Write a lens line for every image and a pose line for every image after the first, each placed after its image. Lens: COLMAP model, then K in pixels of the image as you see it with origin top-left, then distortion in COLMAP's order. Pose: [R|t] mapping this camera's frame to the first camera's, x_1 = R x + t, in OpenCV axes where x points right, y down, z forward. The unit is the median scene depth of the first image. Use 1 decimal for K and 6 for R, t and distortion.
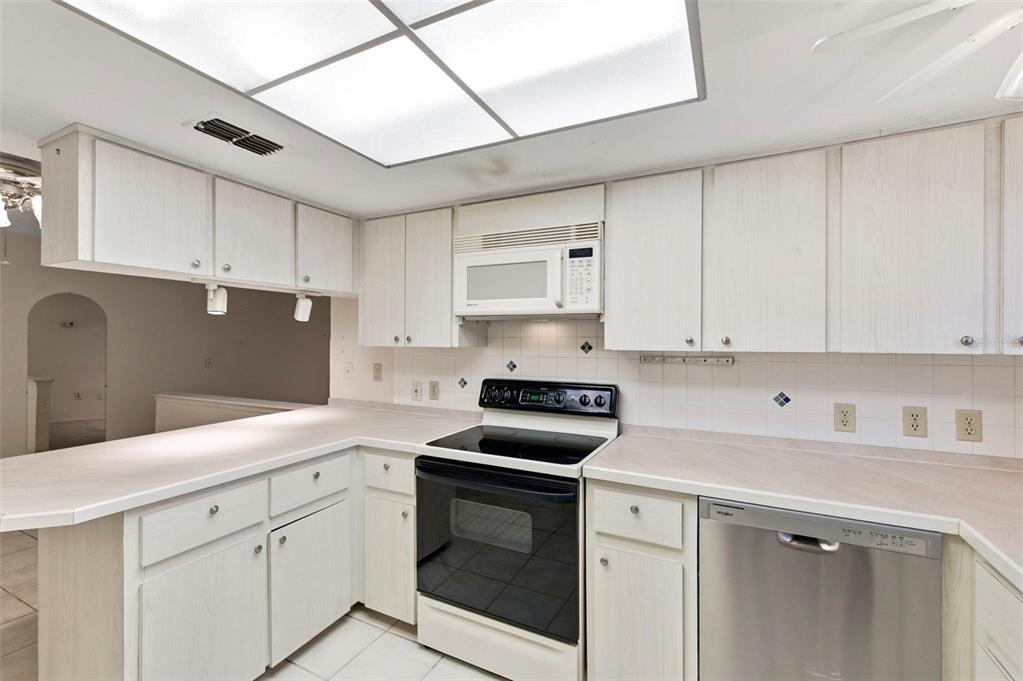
lens RADIAL K [[441.0, 0, 511.5], [0, 441.0, 340.5], [0, 0, 1]] dist [0.001678, 0.000108]
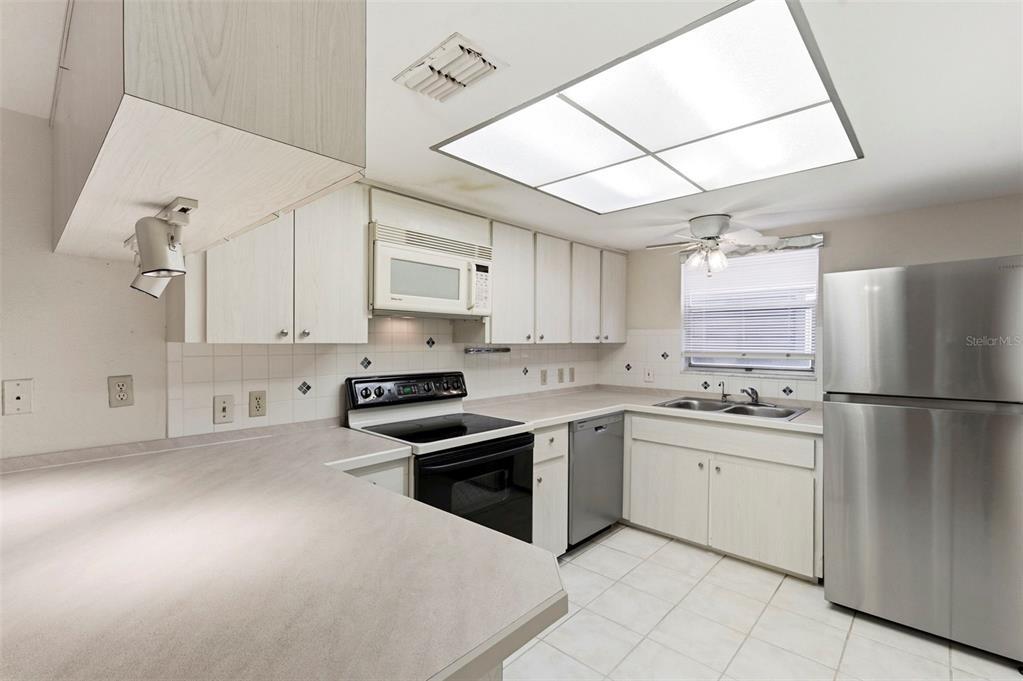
lens RADIAL K [[455.9, 0, 517.2], [0, 455.9, 340.3], [0, 0, 1]] dist [0.003082, 0.000306]
pose [[0.278753, -0.006263, 0.960342, -1.044220], [-0.006510, 0.999943, 0.008411, -0.001366], [-0.960341, -0.008597, 0.278696, 0.504906]]
